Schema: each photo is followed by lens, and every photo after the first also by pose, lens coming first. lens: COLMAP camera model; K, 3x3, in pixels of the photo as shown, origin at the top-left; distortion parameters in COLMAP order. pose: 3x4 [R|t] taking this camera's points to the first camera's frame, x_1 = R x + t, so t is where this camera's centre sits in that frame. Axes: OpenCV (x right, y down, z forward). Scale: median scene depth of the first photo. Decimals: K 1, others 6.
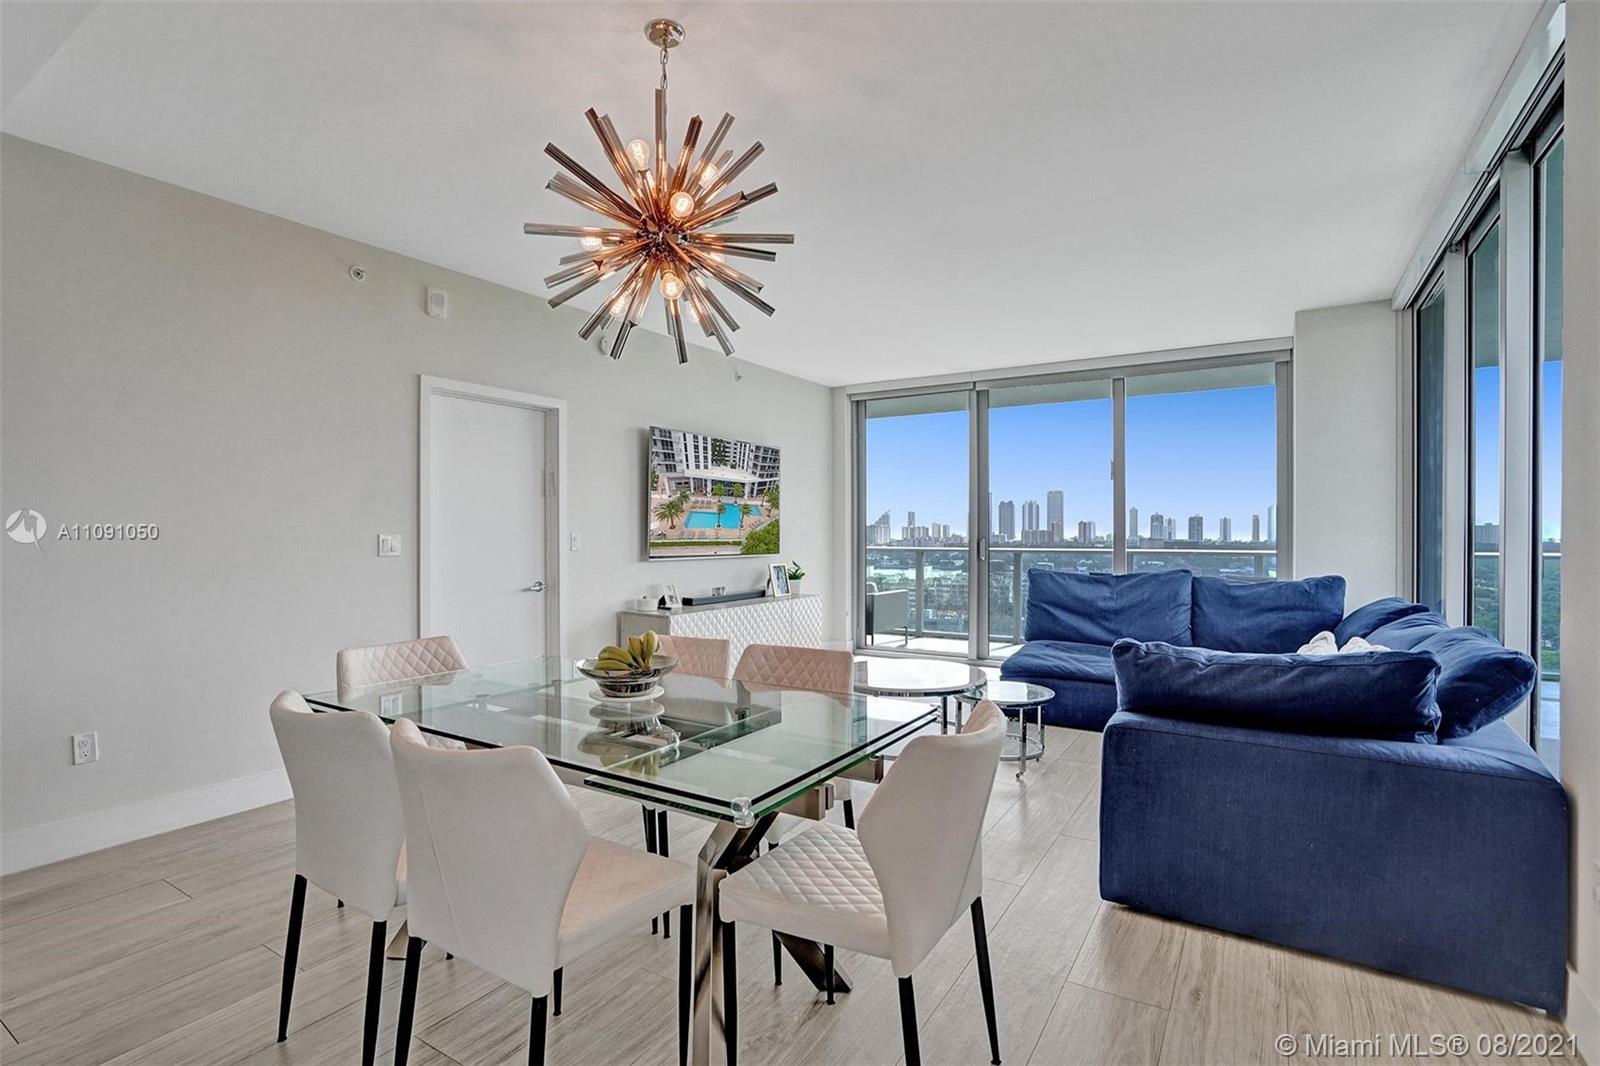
lens RADIAL K [[746.9, 0, 771.1], [0, 746.9, 530.1], [0, 0, 1]] dist [-0.064933, 0.020358]
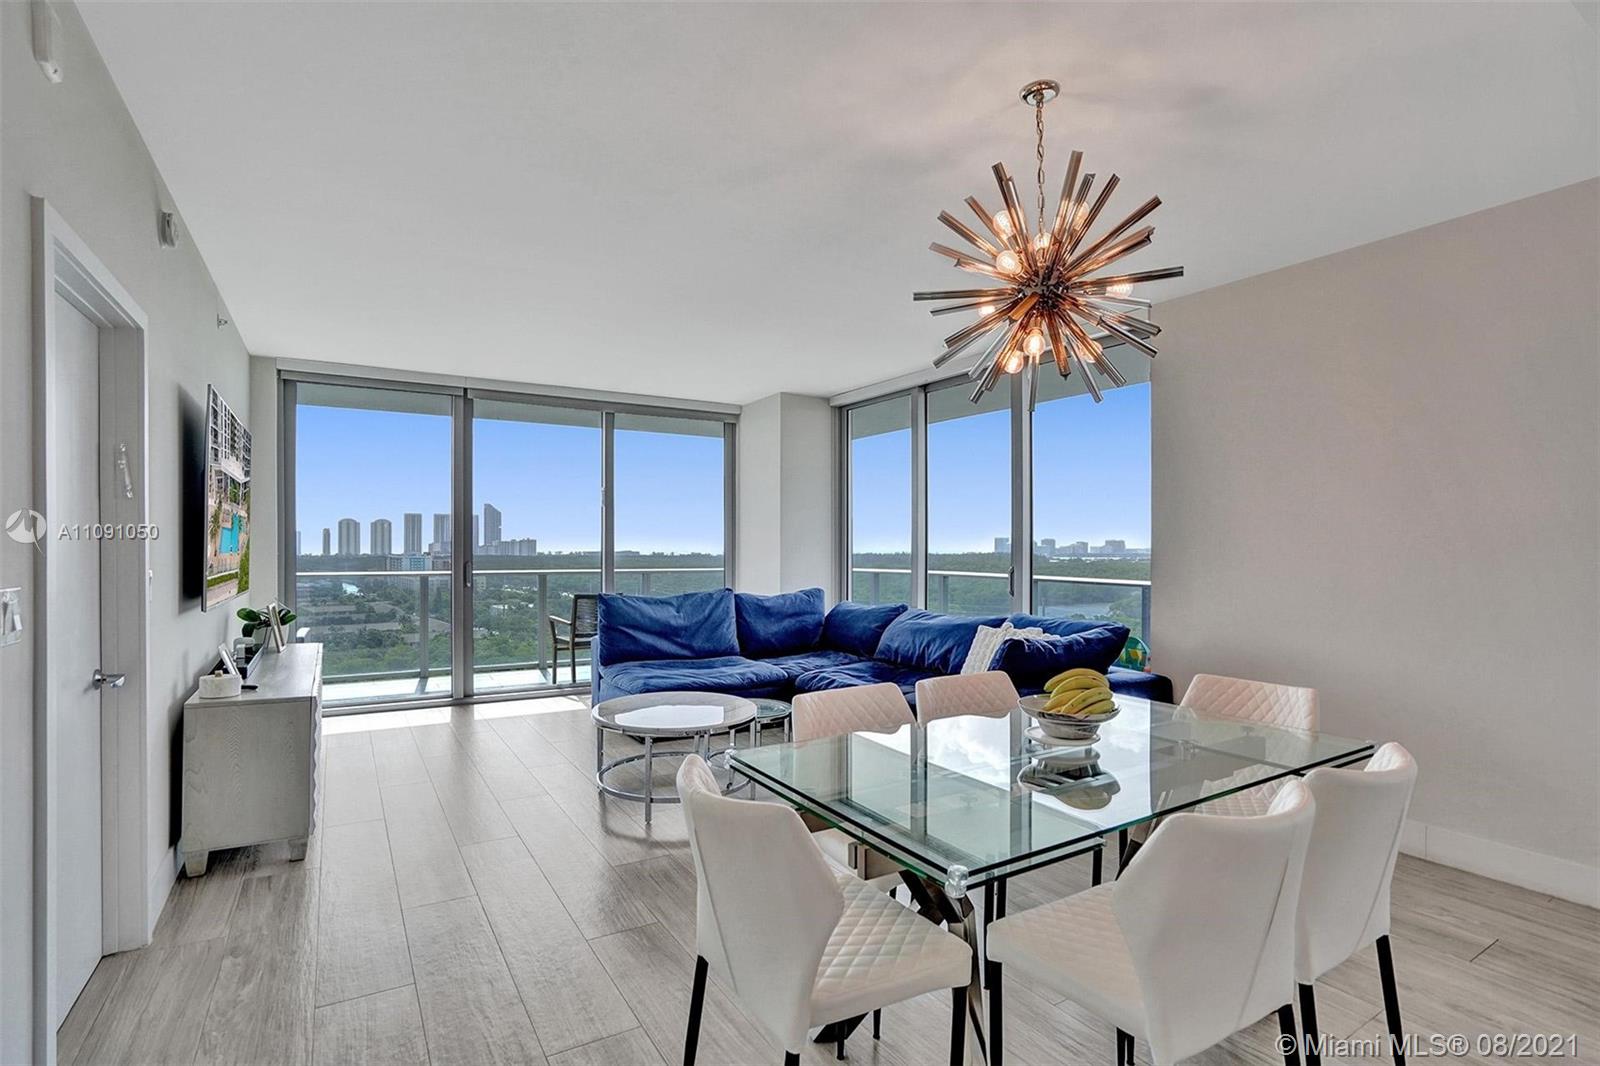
lens RADIAL K [[767.4, 0, 776.2], [0, 767.4, 545.6], [0, 0, 1]] dist [-0.044409, 0.016632]
pose [[0.443993, 0.003506, 0.896023, -0.484834], [-0.007177, 0.999974, -0.000356, -0.014469], [-0.896001, -0.006272, 0.444007, 0.335810]]
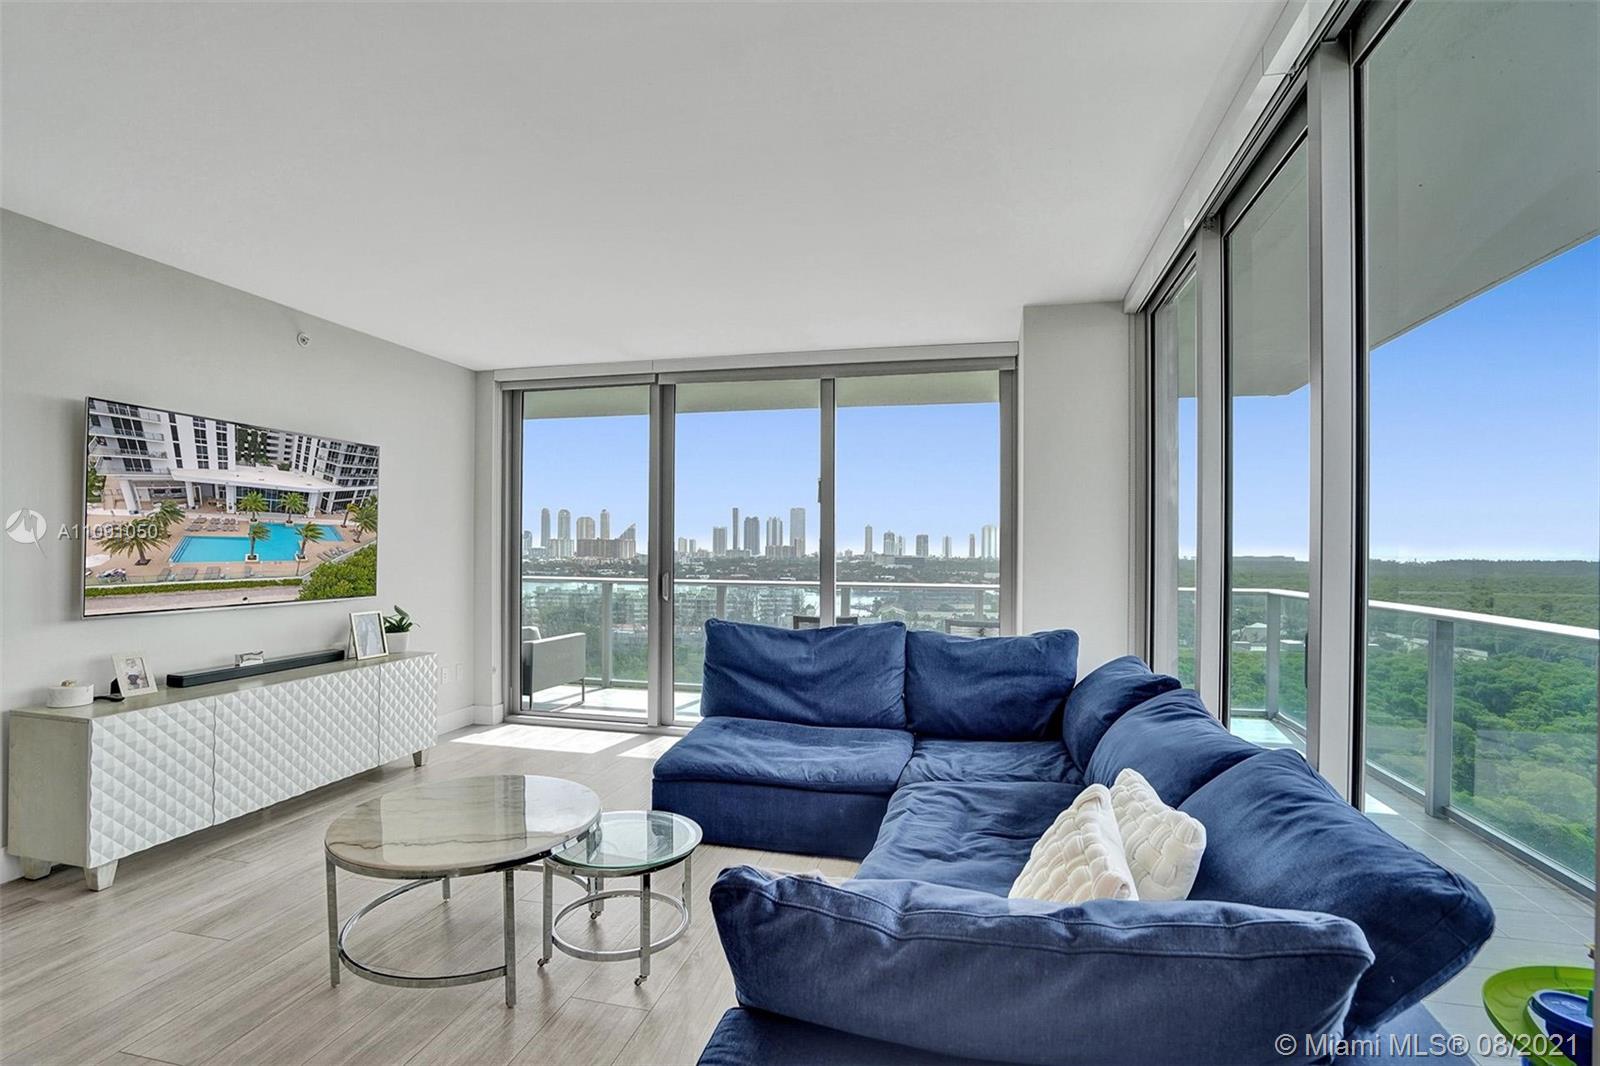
lens RADIAL K [[767.4, 0, 776.2], [0, 767.4, 545.6], [0, 0, 1]] dist [-0.044409, 0.016632]
pose [[0.943981, 0.008571, 0.329887, 0.160156], [-0.009599, 0.999953, 0.001487, -0.023826], [-0.329859, -0.004571, 0.944019, 0.253754]]
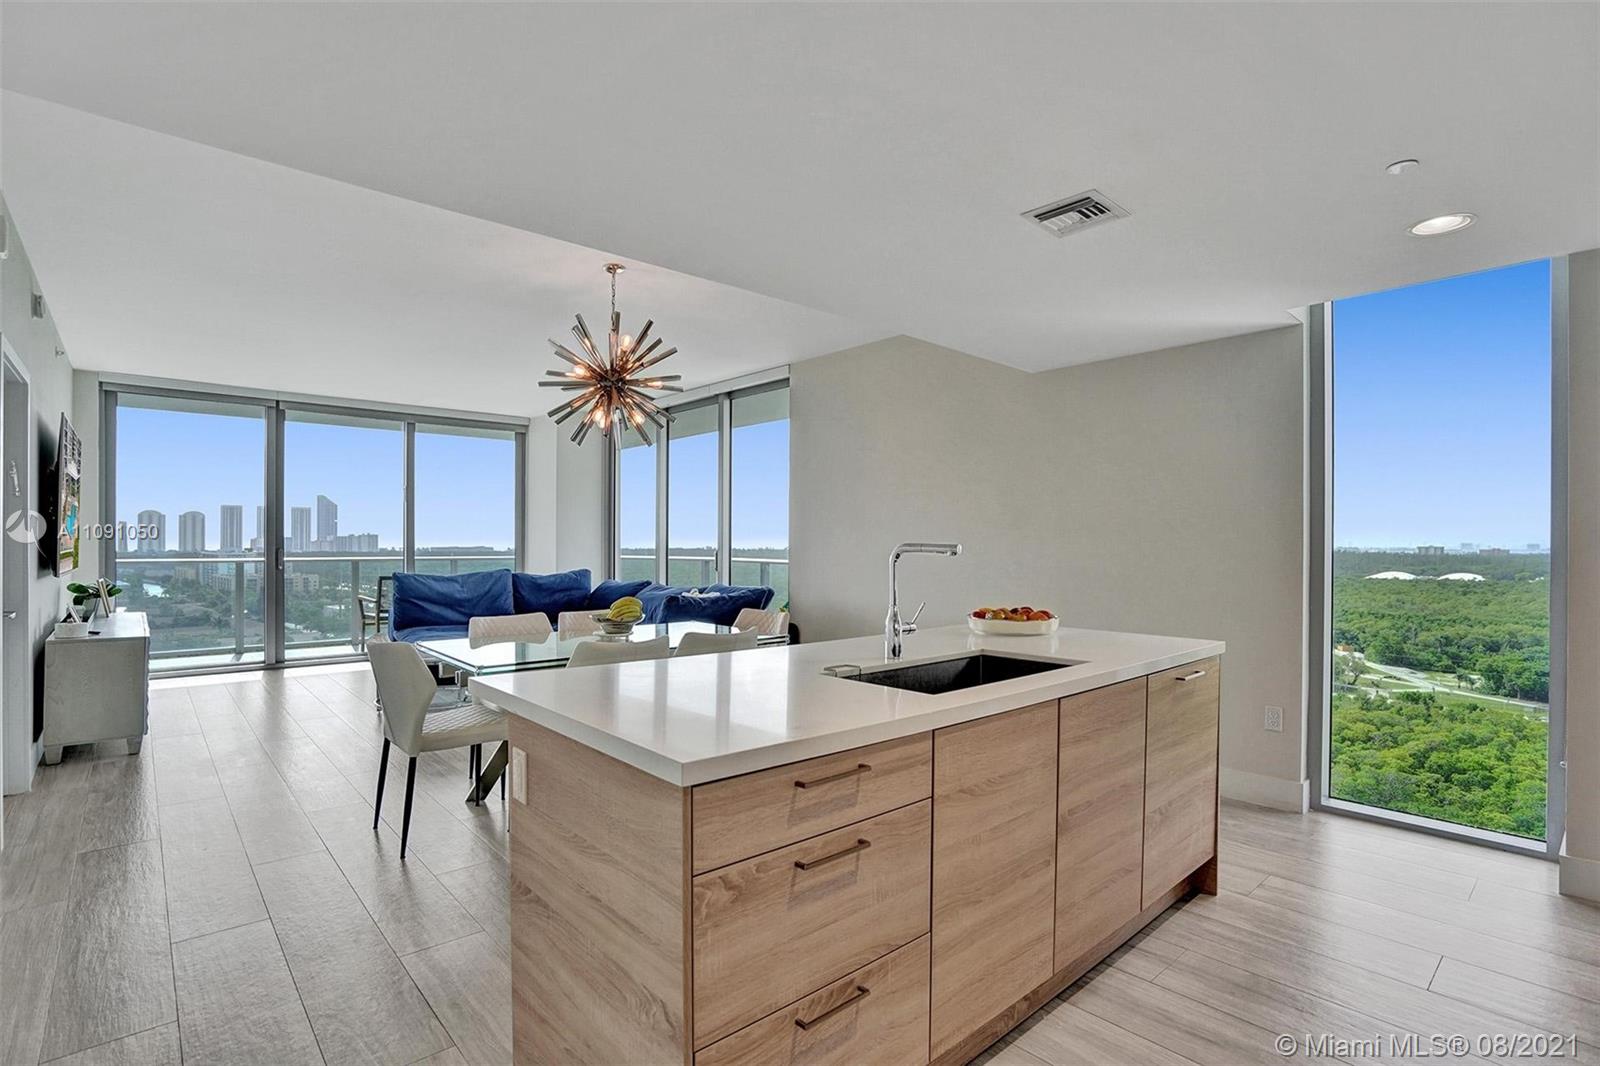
lens RADIAL K [[782.0, 0, 792.6], [0, 782.0, 539.6], [0, 0, 1]] dist [-0.061642, 0.025313]
pose [[0.267516, 0.005259, 0.963539, -0.726532], [-0.006657, 0.999971, -0.003609, -0.002055], [-0.963530, -0.005448, 0.267543, 0.019223]]
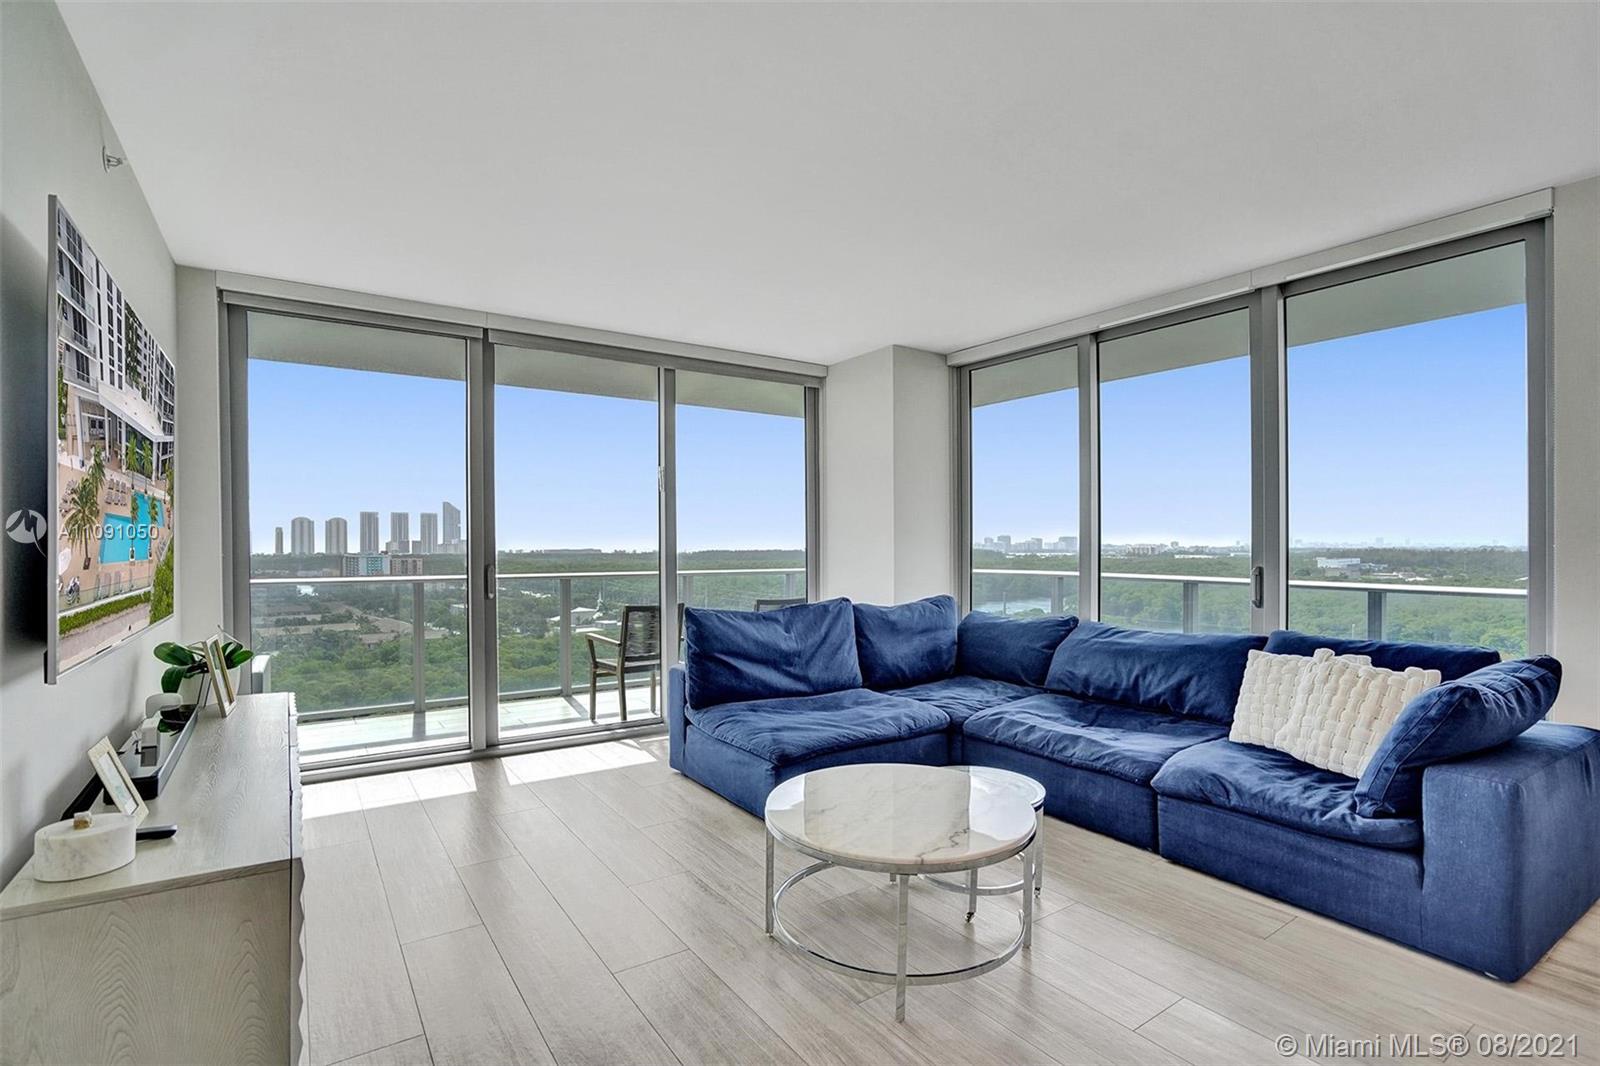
lens RADIAL K [[752.9, 0, 776.6], [0, 752.9, 551.1], [0, 0, 1]] dist [-0.027694, 0.000837]
pose [[0.395220, -0.008923, 0.918543, -0.298680], [-0.002232, 0.999941, 0.010674, -0.012349], [-0.918584, -0.006269, 0.395177, 0.645969]]
